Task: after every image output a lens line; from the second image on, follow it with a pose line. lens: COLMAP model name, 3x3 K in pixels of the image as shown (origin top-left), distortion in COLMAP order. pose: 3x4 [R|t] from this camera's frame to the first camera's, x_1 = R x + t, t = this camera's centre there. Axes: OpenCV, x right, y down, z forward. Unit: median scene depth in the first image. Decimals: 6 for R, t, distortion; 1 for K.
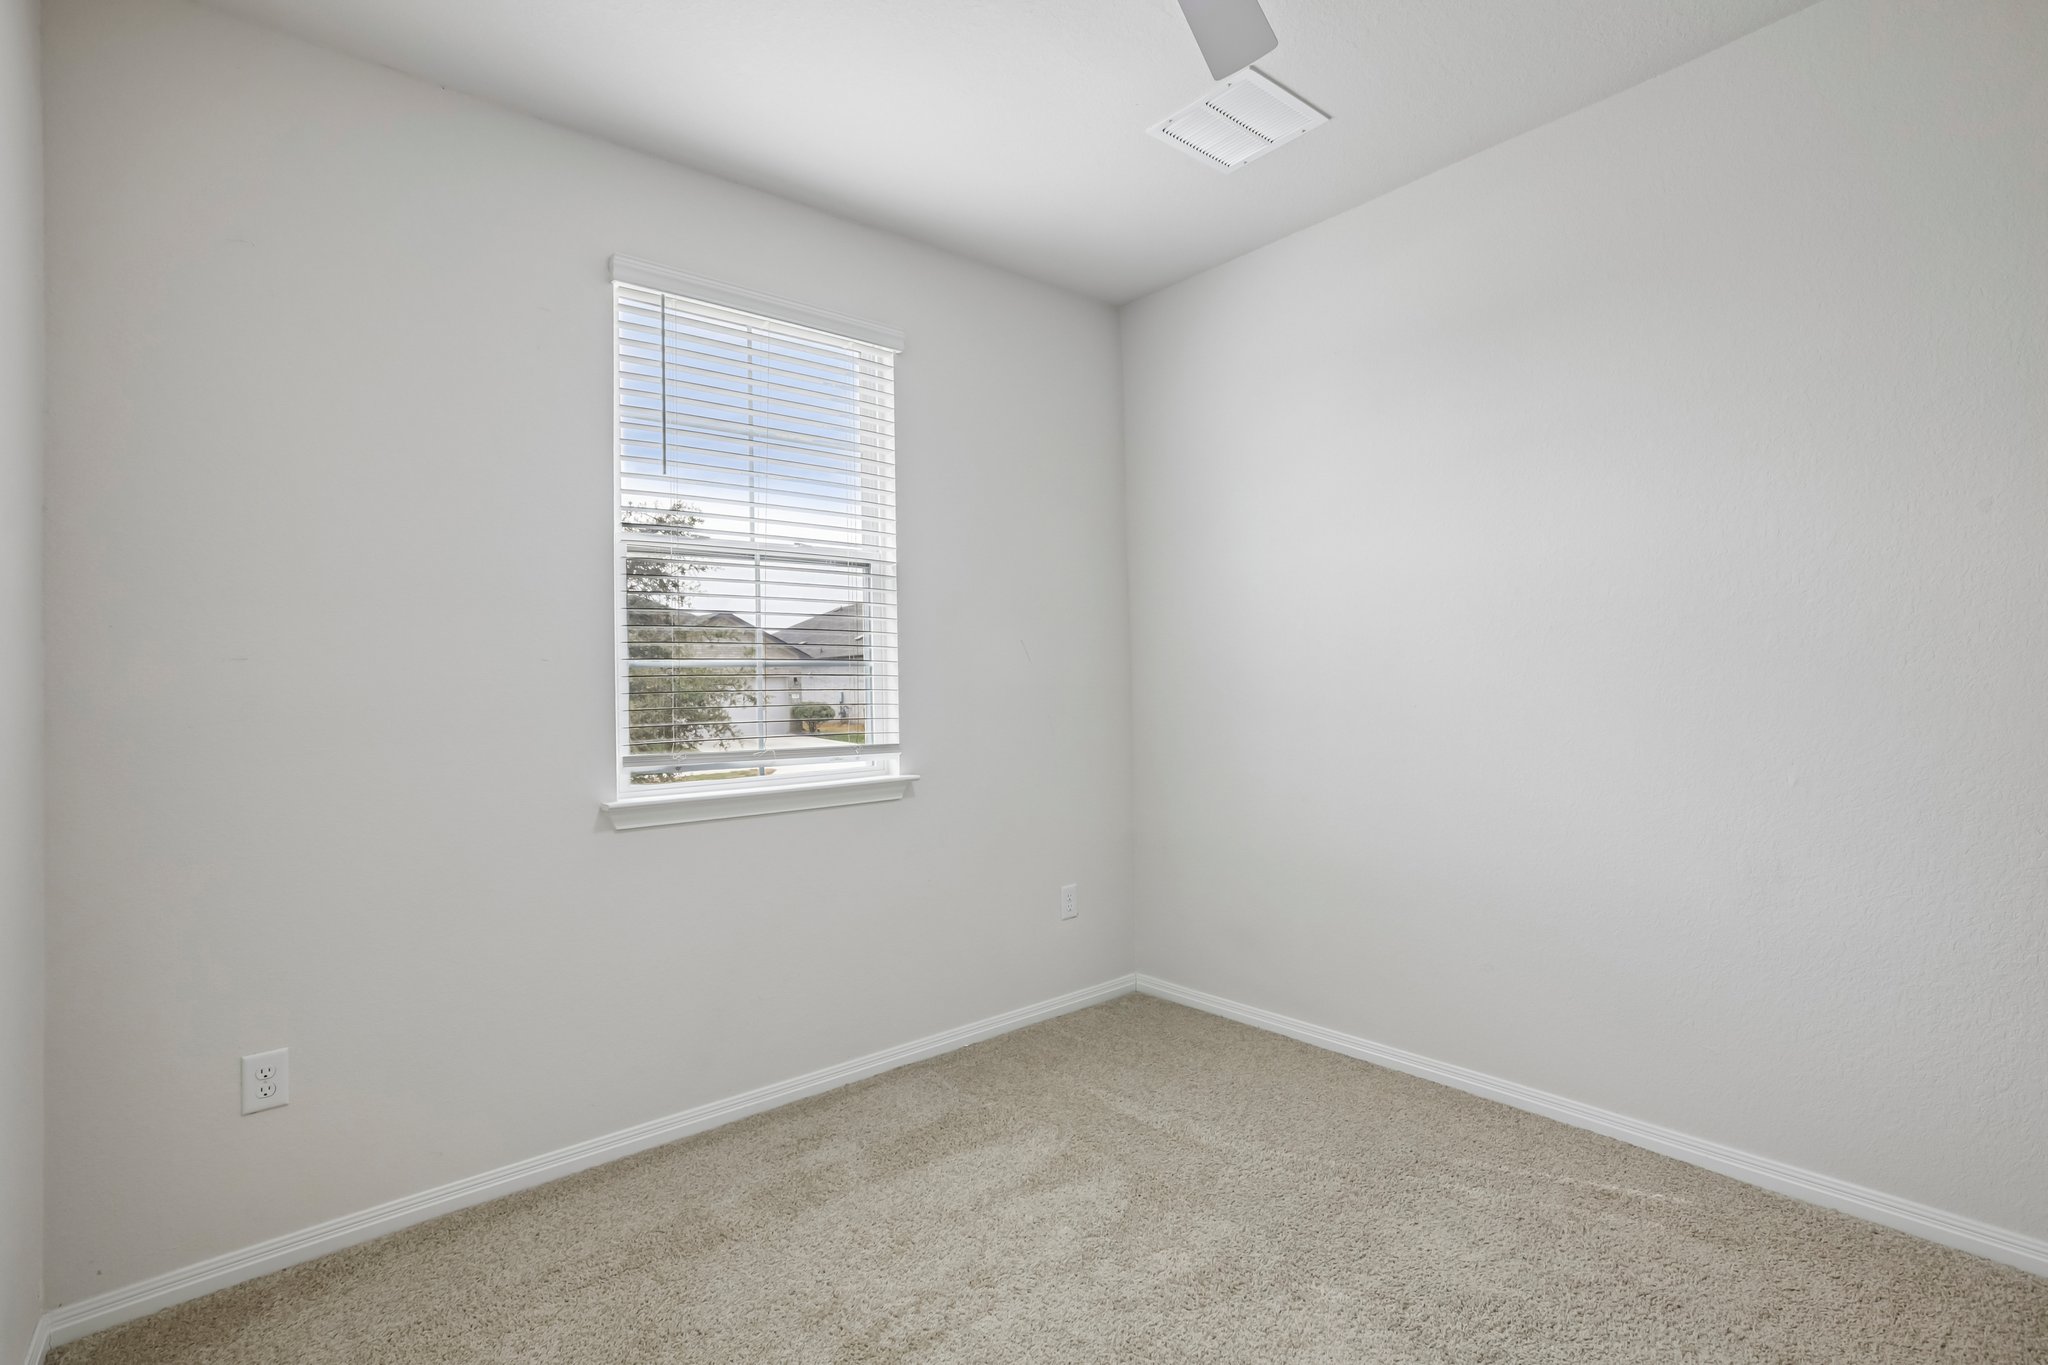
lens RADIAL K [[936.8, 0, 1036.3], [0, 936.8, 683.2], [0, 0, 1]] dist [-0.023122, 0.000483]
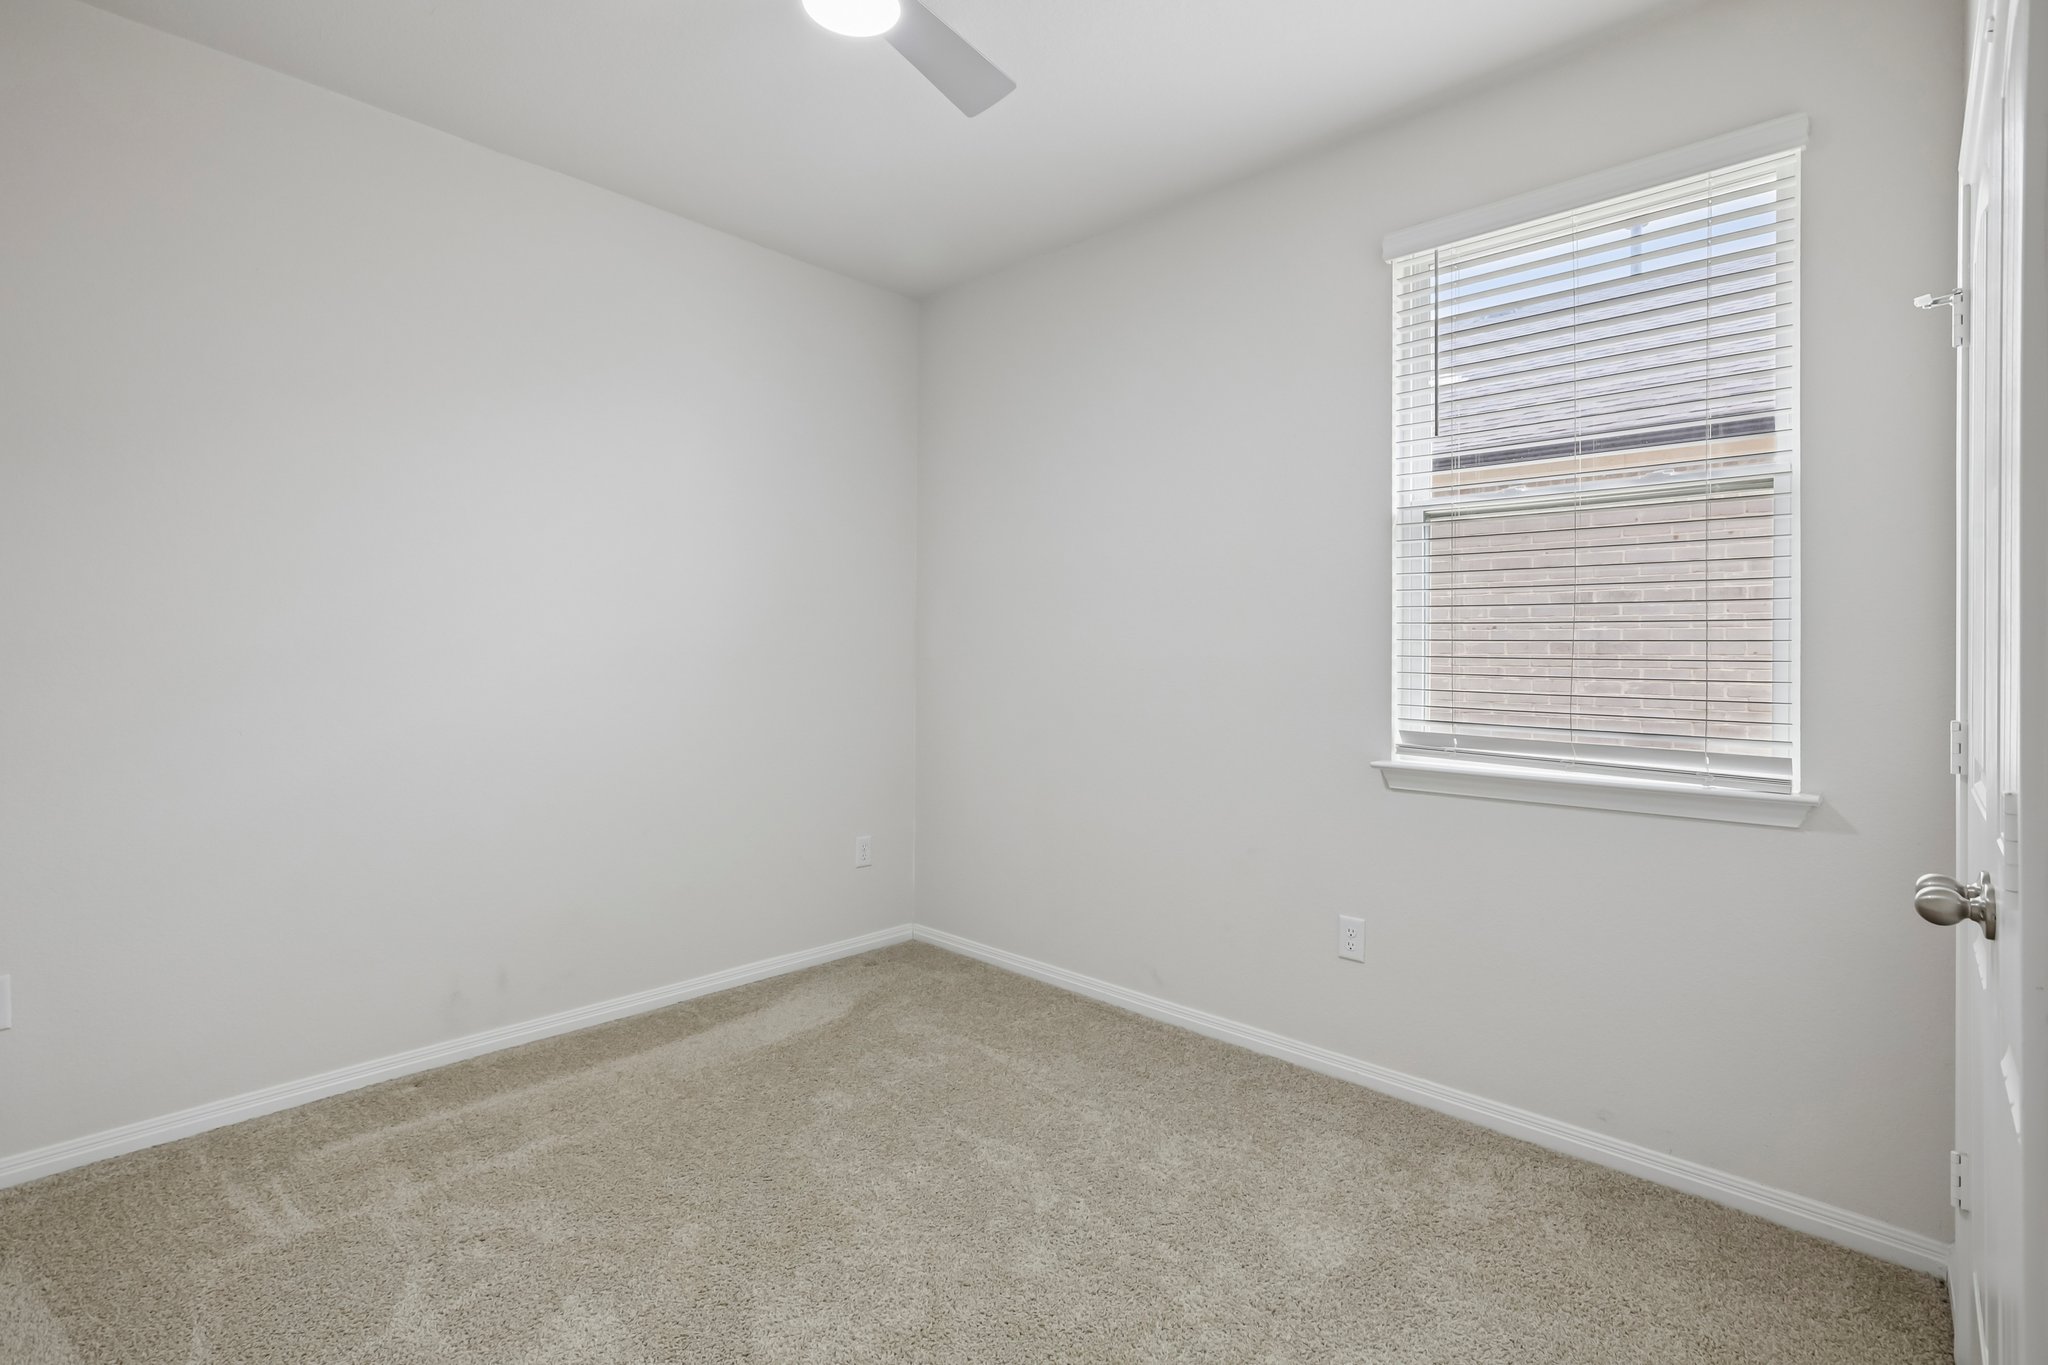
lens RADIAL K [[936.8, 0, 1036.3], [0, 936.8, 683.2], [0, 0, 1]] dist [-0.023122, 0.000483]
pose [[0.110841, 0.057738, -0.992160, 0.748774], [-0.015003, 0.998294, 0.056419, -0.016181], [0.993725, 0.008631, 0.111518, 0.654746]]
